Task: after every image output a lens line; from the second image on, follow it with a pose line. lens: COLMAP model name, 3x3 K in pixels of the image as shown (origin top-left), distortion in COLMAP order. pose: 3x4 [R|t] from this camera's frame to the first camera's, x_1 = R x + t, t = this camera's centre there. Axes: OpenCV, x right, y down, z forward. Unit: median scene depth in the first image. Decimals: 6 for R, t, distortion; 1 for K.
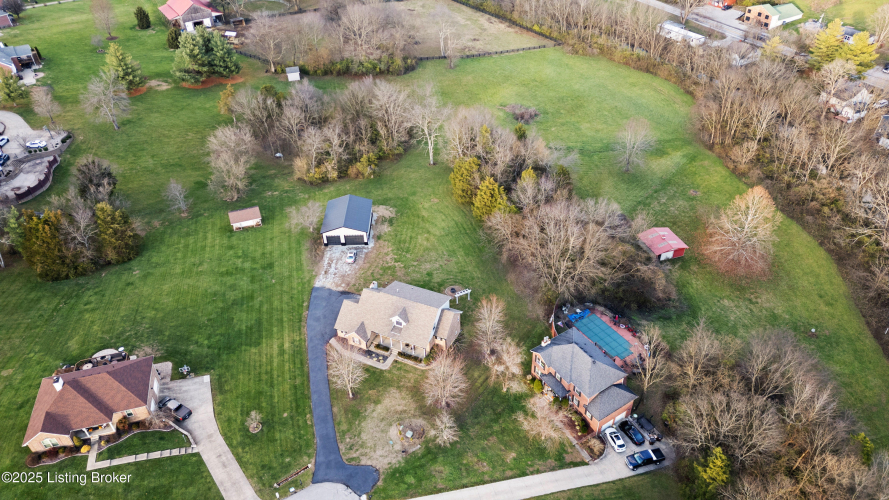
lens RADIAL K [[595.1, 0, 444.5], [0, 595.1, 250.0], [0, 0, 1]] dist [0.078574, -0.063899]
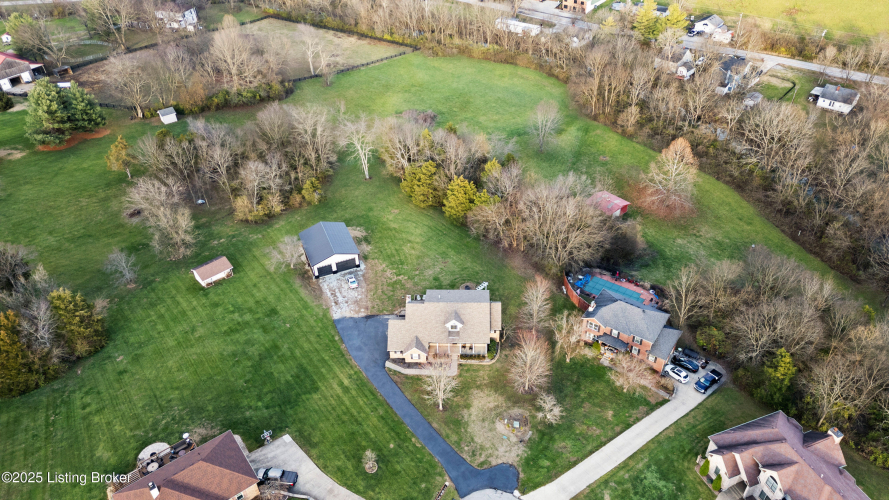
lens RADIAL K [[595.1, 0, 444.5], [0, 595.1, 250.0], [0, 0, 1]] dist [0.078574, -0.063899]
pose [[0.930622, -0.227332, 0.286816, -0.267598], [0.233534, 0.972263, 0.012880, -0.015363], [-0.281789, 0.054994, 0.957899, 0.028281]]
